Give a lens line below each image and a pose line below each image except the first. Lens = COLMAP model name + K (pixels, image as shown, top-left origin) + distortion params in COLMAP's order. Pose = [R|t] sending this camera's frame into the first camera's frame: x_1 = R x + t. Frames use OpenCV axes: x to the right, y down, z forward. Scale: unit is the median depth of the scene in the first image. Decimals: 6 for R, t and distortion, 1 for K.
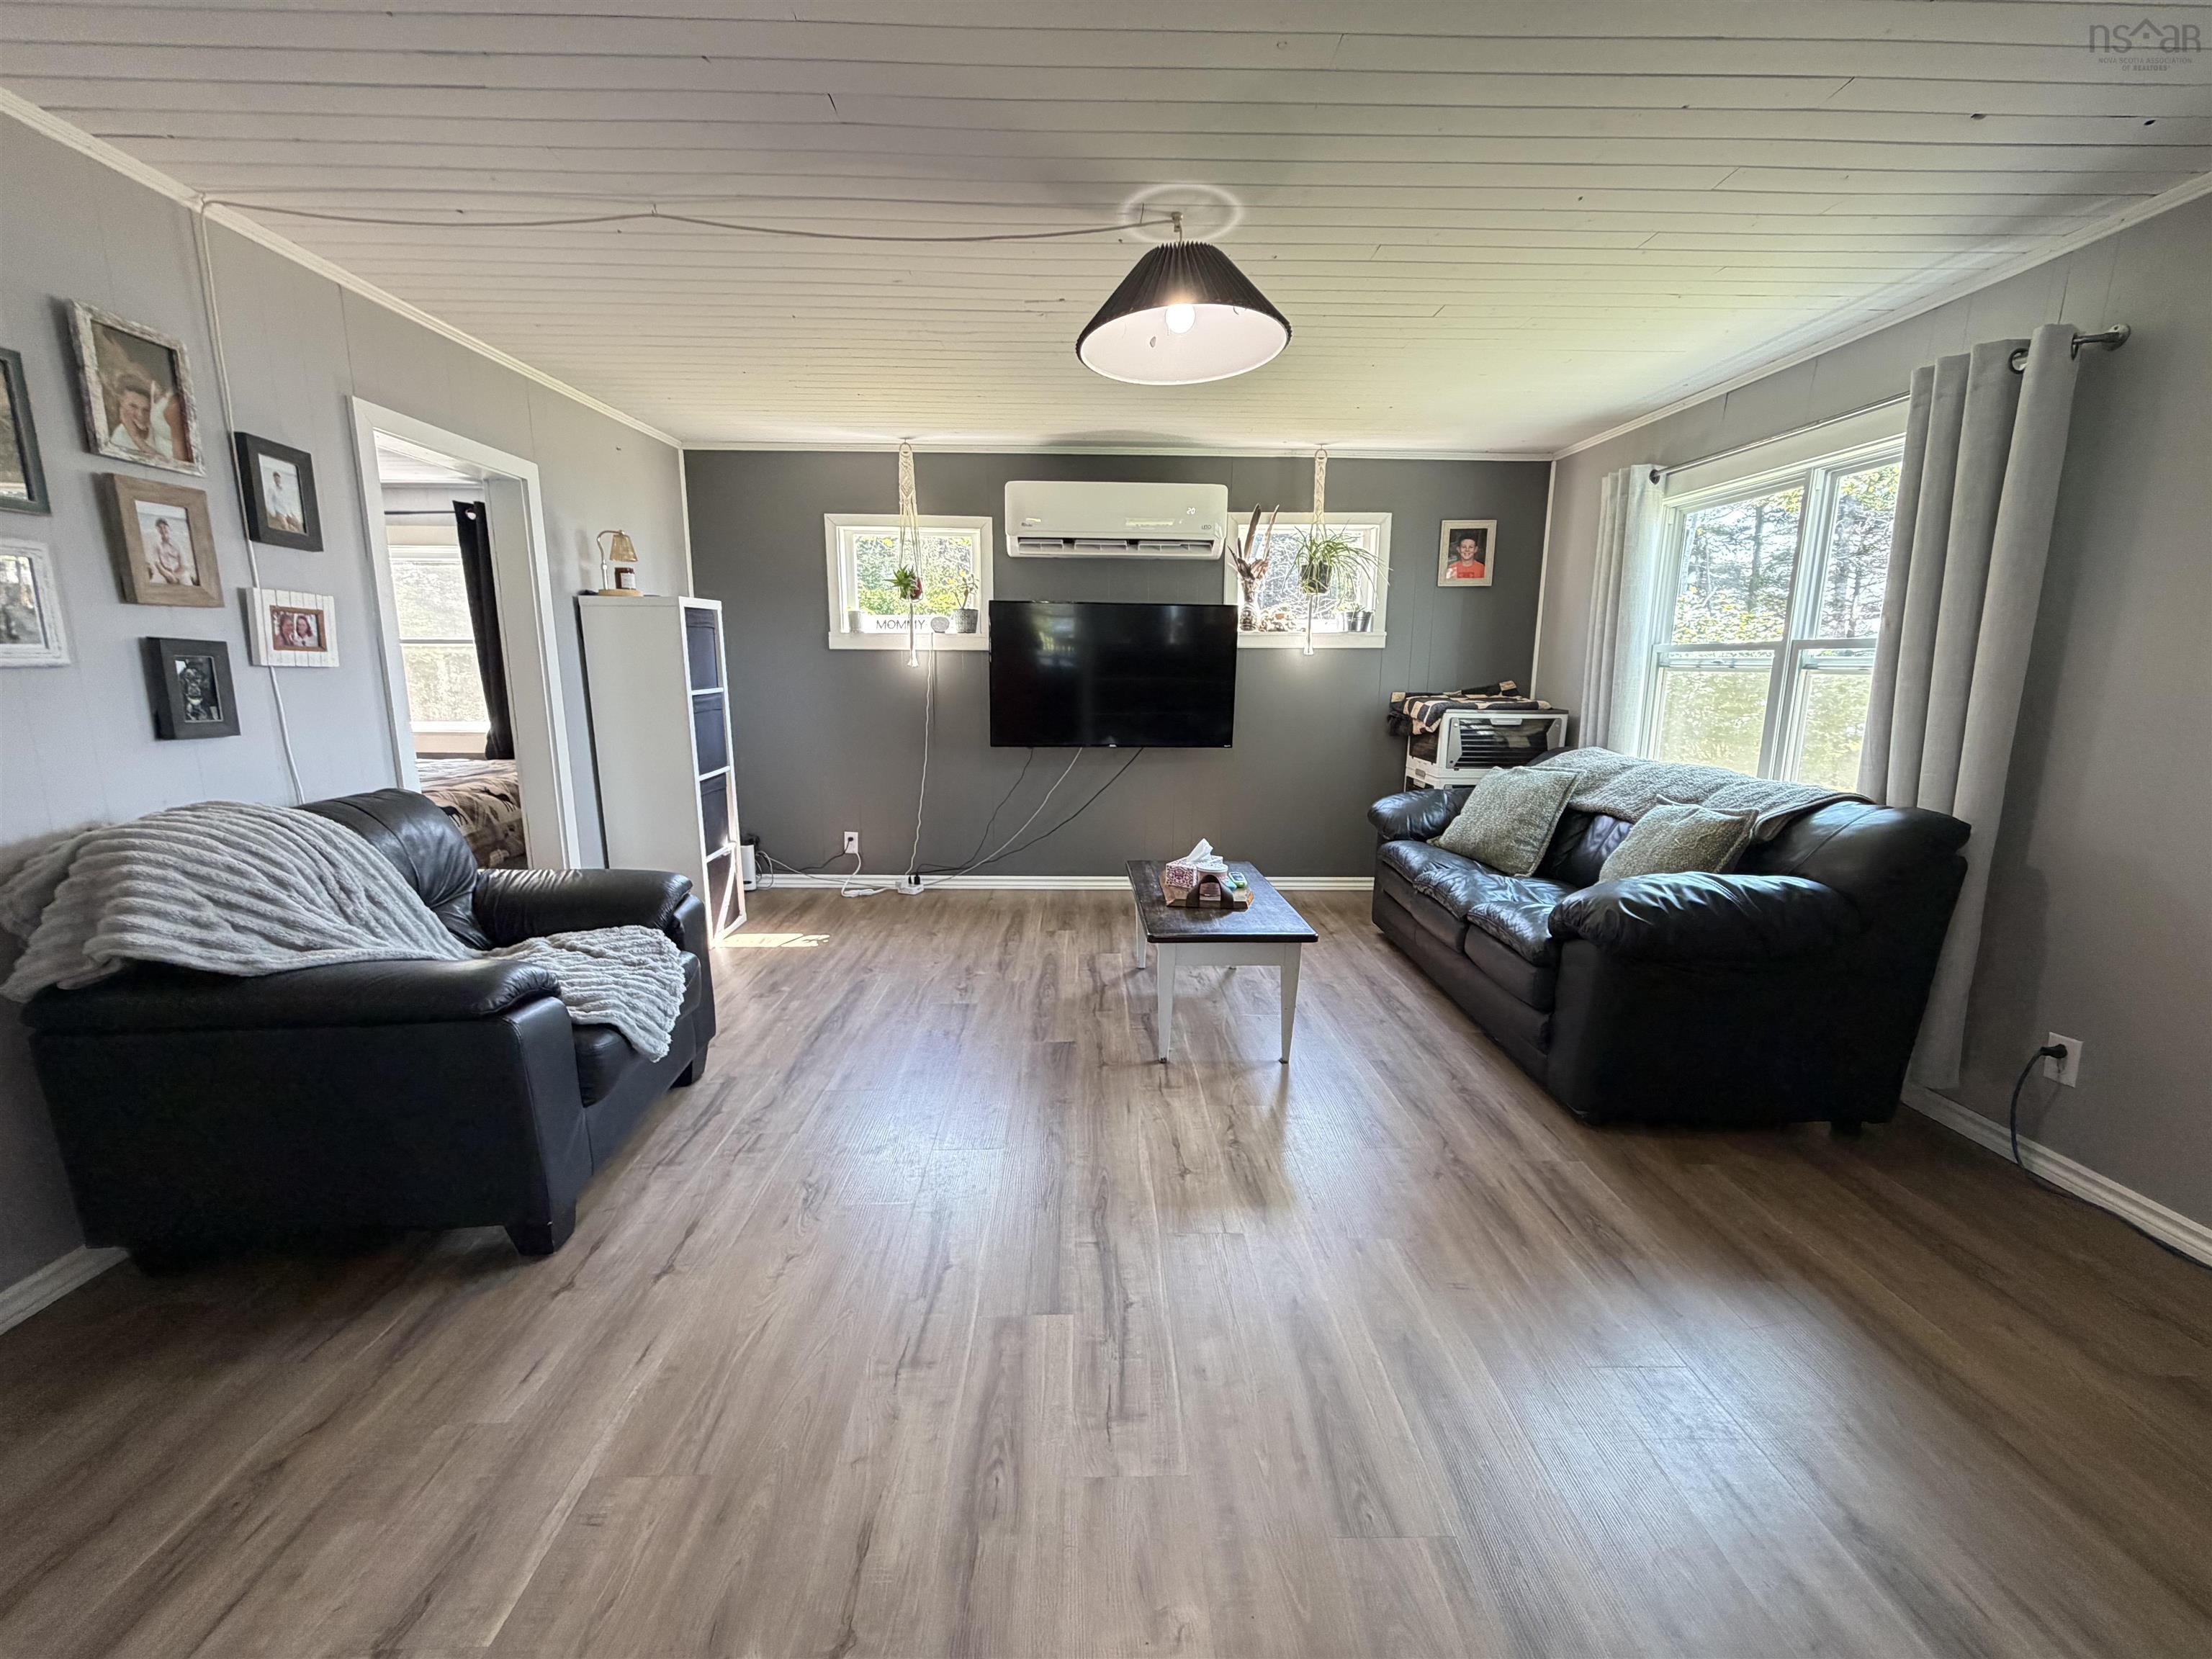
lens RADIAL K [[881.1, 0, 1100.1], [0, 881.1, 827.4], [0, 0, 1]] dist [-0.000007, -0.000132]
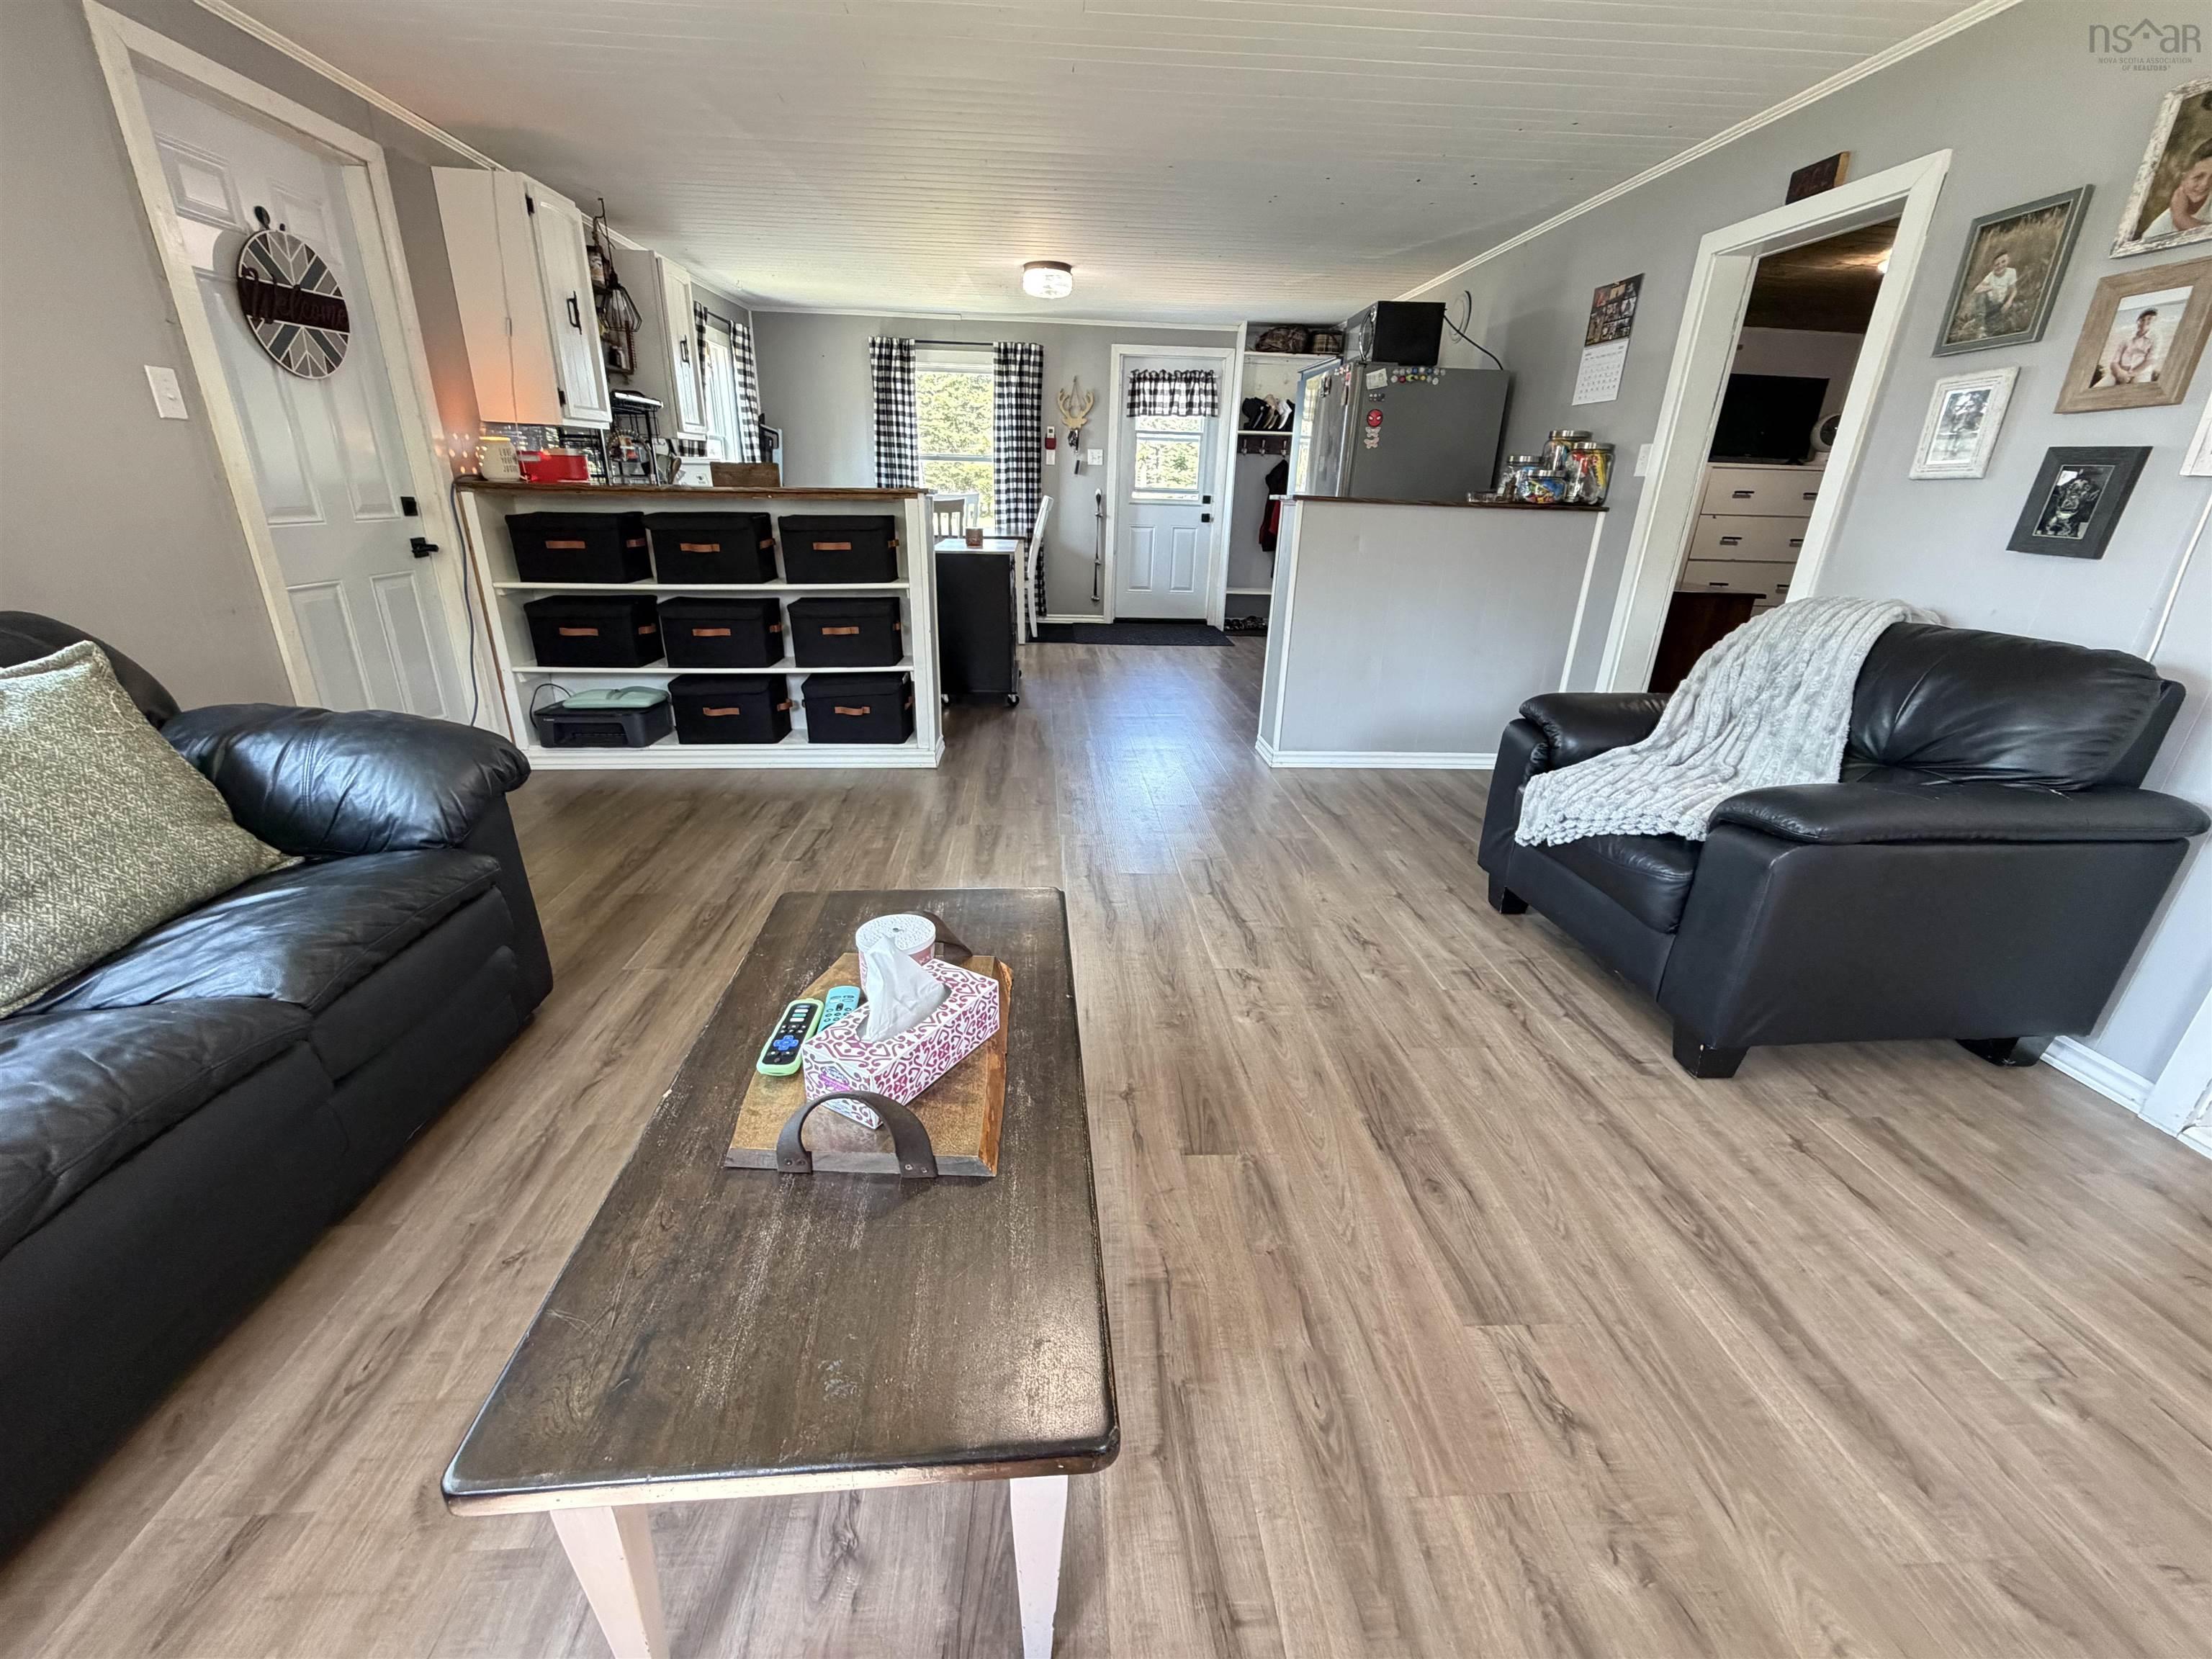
lens RADIAL K [[881.1, 0, 1100.1], [0, 881.1, 827.4], [0, 0, 1]] dist [-0.000007, -0.000132]
pose [[-0.998462, -0.012636, -0.053976, 0.049004], [-0.039092, 0.850859, 0.523937, -0.188473], [0.039305, 0.525242, -0.850045, 1.166650]]
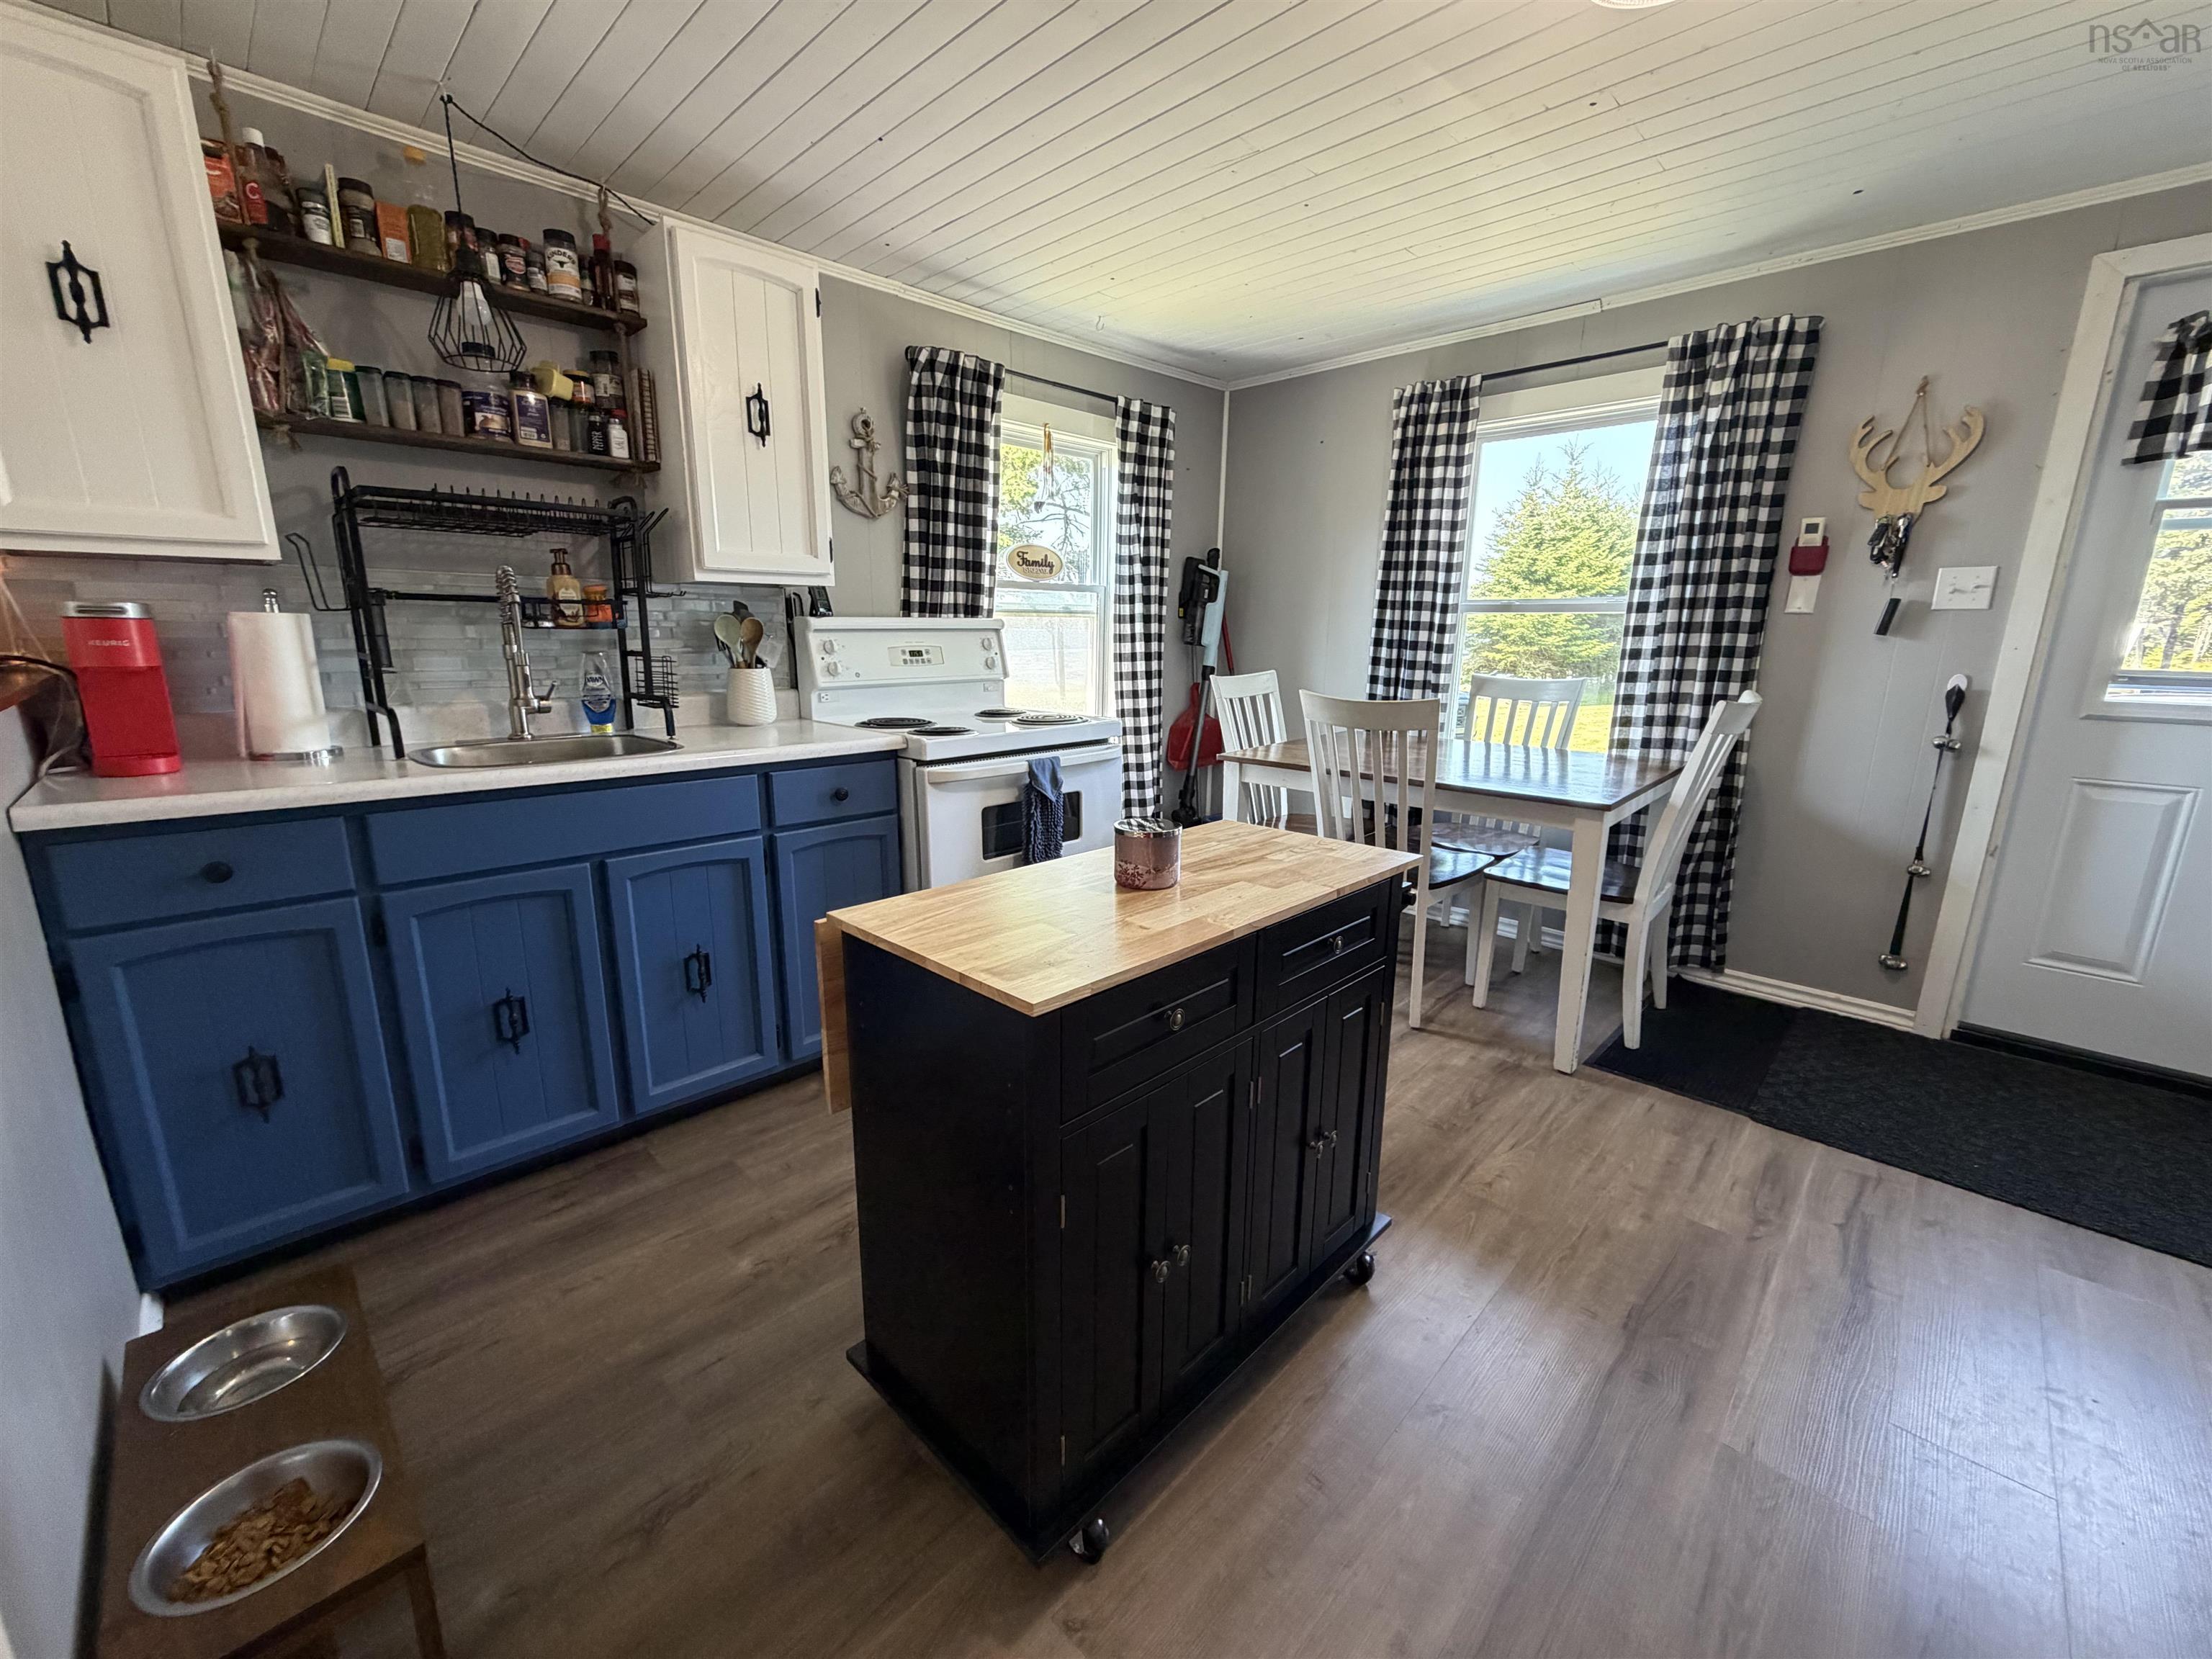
lens RADIAL K [[881.1, 0, 1100.1], [0, 881.1, 827.4], [0, 0, 1]] dist [-0.000007, -0.000132]
pose [[-0.699471, -0.168565, 0.694497, -0.083048], [0.112130, 0.933864, 0.339596, 0.018910], [-0.705809, 0.315411, -0.634310, -0.052633]]
